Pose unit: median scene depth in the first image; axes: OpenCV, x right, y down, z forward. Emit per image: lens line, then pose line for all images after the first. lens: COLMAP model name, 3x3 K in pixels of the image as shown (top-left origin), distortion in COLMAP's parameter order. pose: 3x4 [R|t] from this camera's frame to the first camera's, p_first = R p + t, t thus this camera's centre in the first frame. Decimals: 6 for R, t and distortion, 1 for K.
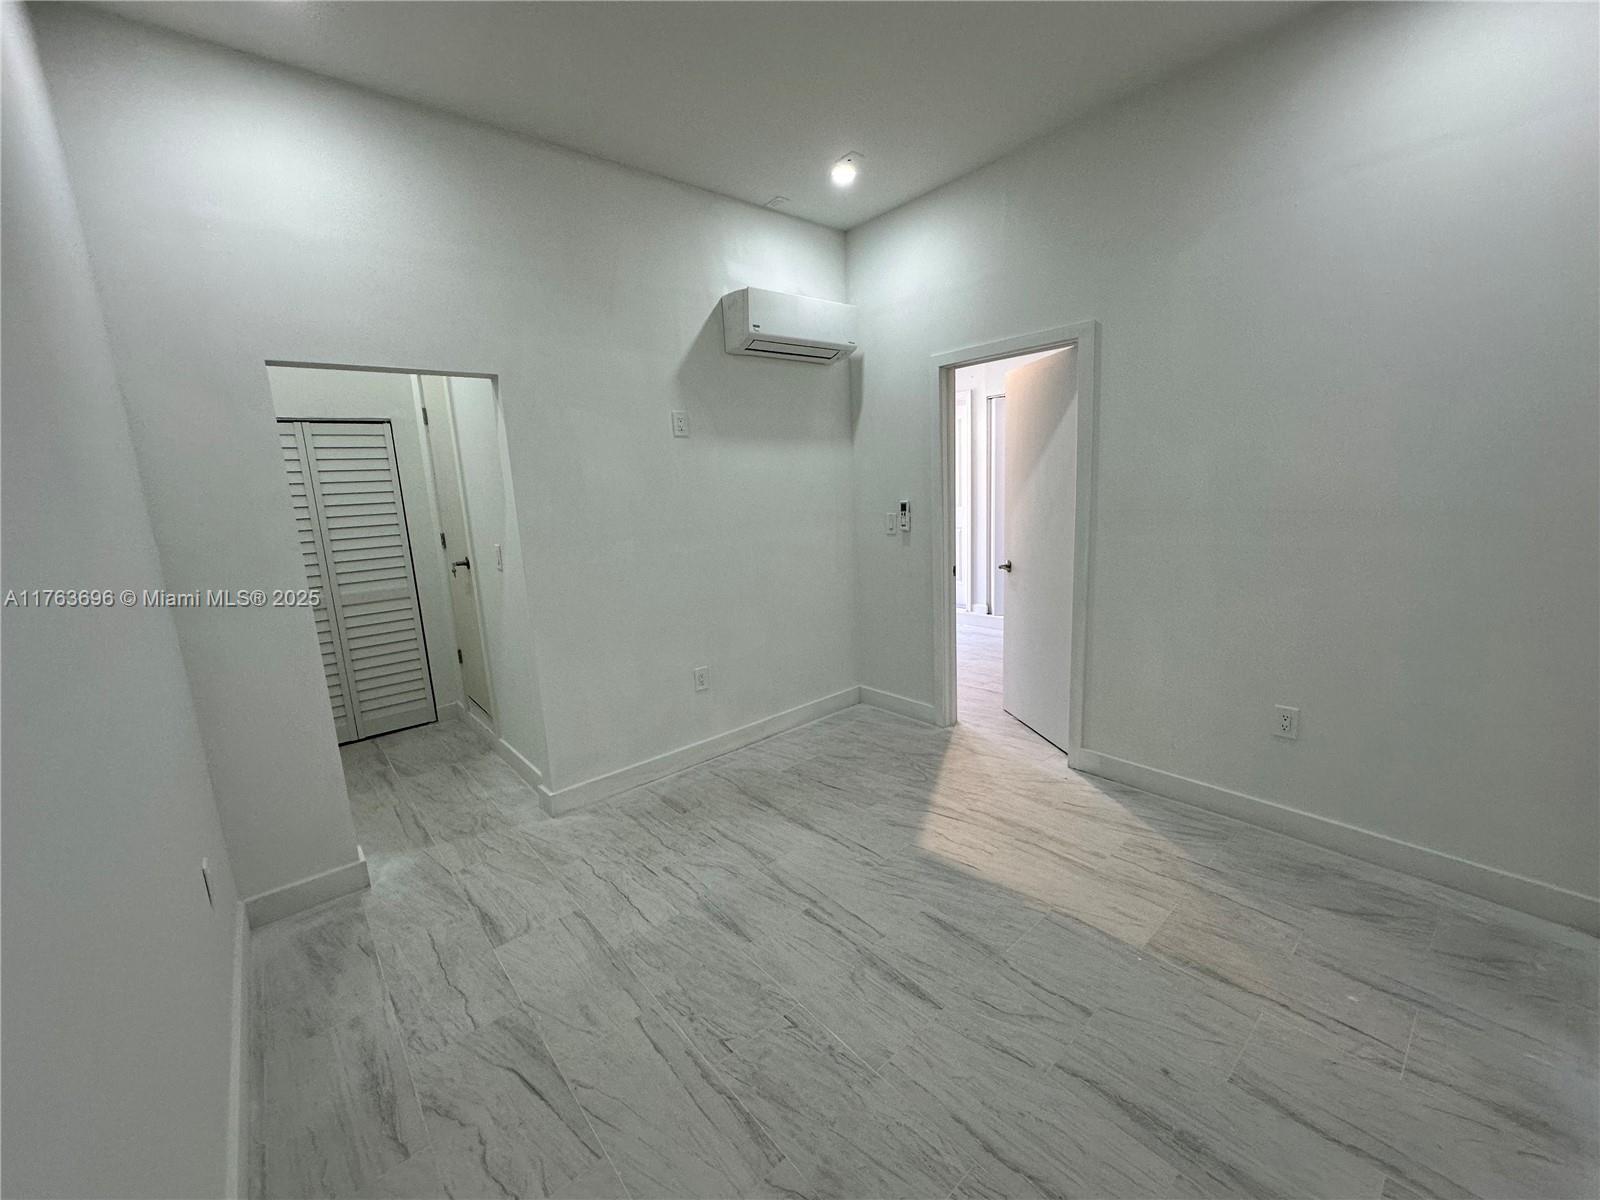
lens RADIAL K [[639.0, 0, 800.0], [0, 639.0, 600.0], [0, 0, 1]] dist [-0.001350, -0.000060]
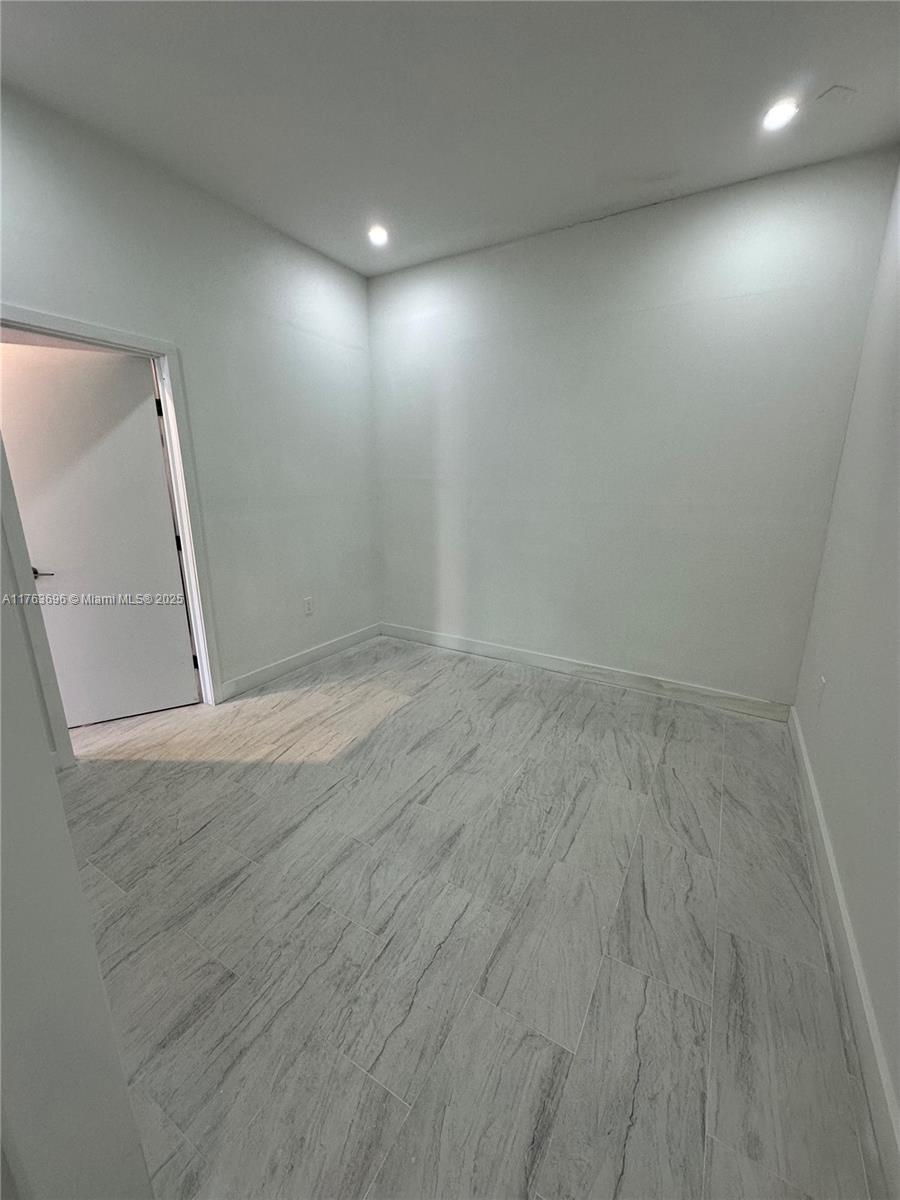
lens RADIAL K [[479.2, 0, 450.0], [0, 479.2, 600.0], [0, 0, 1]] dist [-0.001350, -0.000060]
pose [[-0.331680, -0.184637, 0.925147, -0.819861], [0.183651, 0.949262, 0.255291, -0.135147], [-0.925344, 0.254579, -0.280942, 1.107058]]
